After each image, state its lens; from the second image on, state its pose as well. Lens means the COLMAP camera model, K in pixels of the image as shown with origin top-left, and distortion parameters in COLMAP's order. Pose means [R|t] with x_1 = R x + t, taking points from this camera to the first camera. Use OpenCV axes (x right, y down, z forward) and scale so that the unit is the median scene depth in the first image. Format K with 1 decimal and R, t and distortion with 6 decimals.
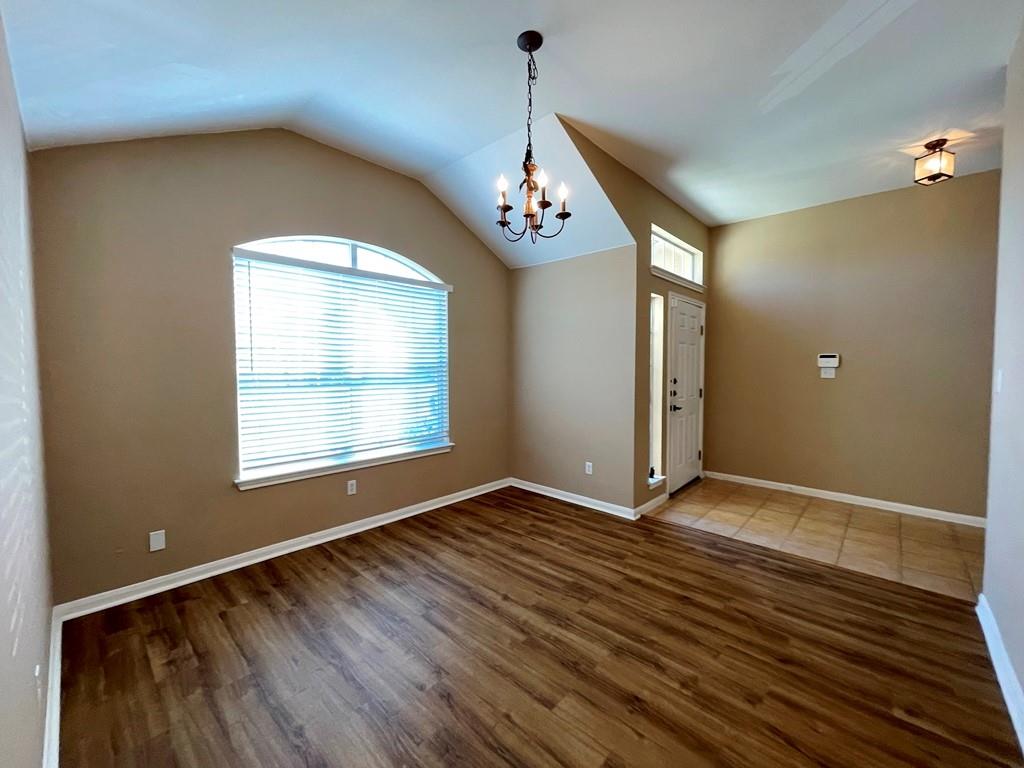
lens RADIAL K [[414.0, 0, 517.5], [0, 414.0, 384.1], [0, 0, 1]] dist [-0.005146, 0.002062]
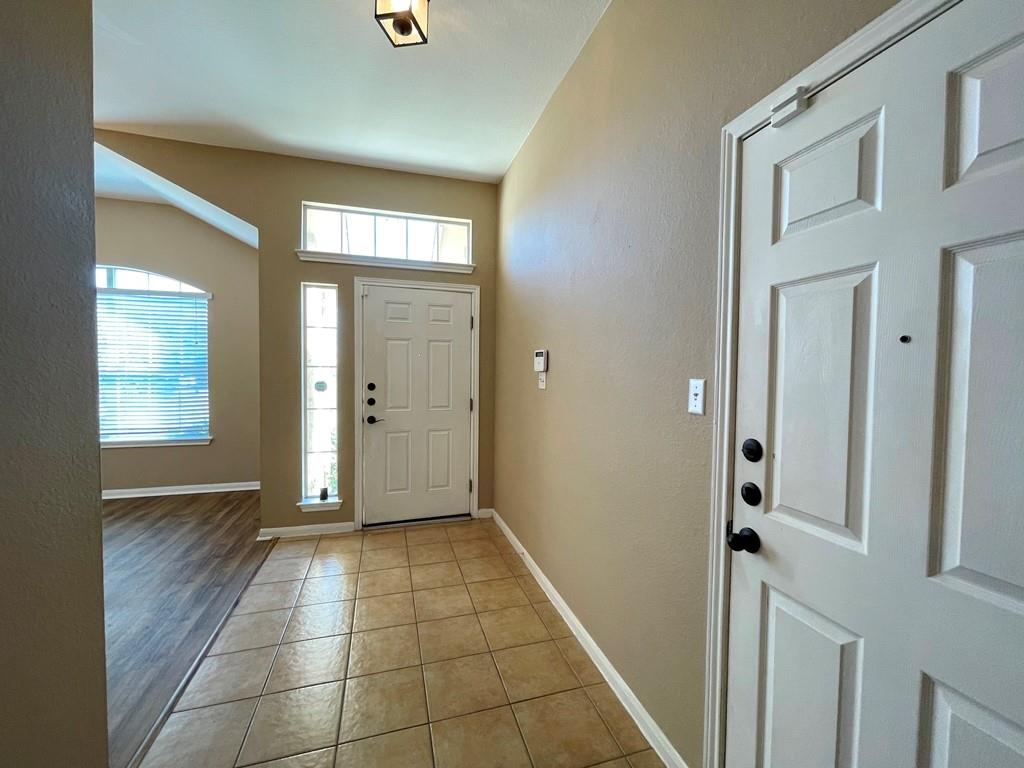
lens RADIAL K [[414.0, 0, 516.0], [0, 414.0, 383.9], [0, 0, 1]] dist [-0.005146, 0.002062]
pose [[0.862685, 0.026964, -0.505023, 1.346047], [-0.034658, 0.999382, -0.005844, -0.023091], [0.504553, 0.022545, 0.863086, 0.574286]]
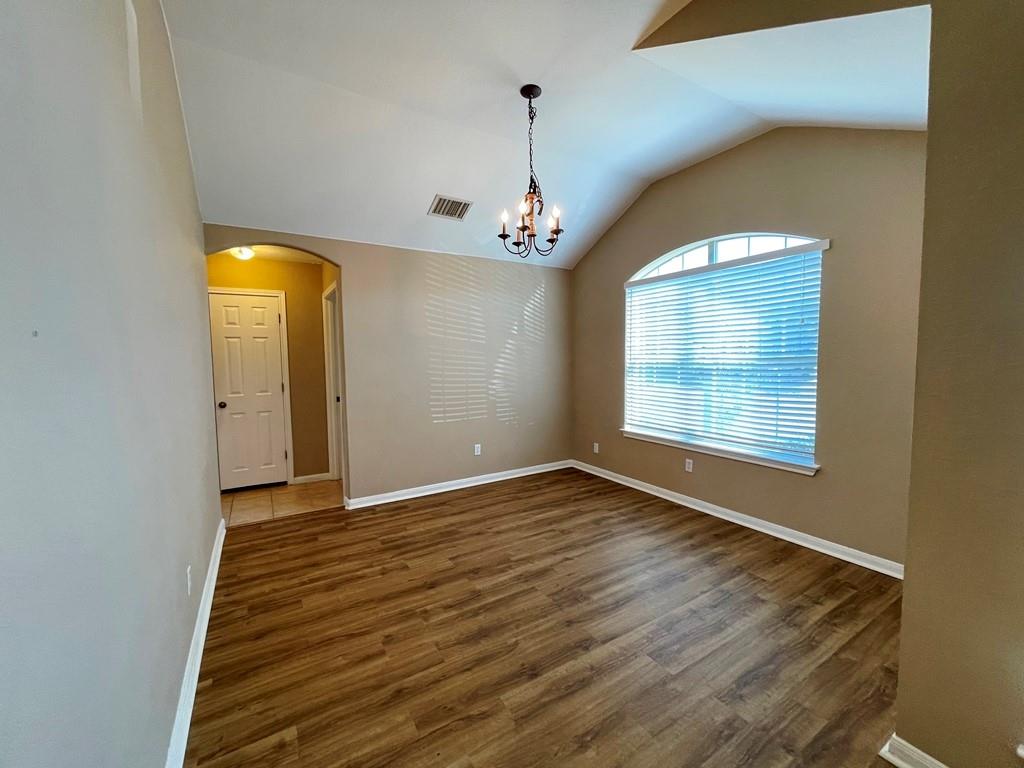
lens RADIAL K [[414.0, 0, 505.8], [0, 414.0, 384.1], [0, 0, 1]] dist [-0.005146, 0.002062]
pose [[-0.286751, 0.061764, -0.956012, 0.820010], [-0.032600, 0.996712, 0.074172, -0.038043], [0.957450, 0.052435, -0.283795, 0.850072]]
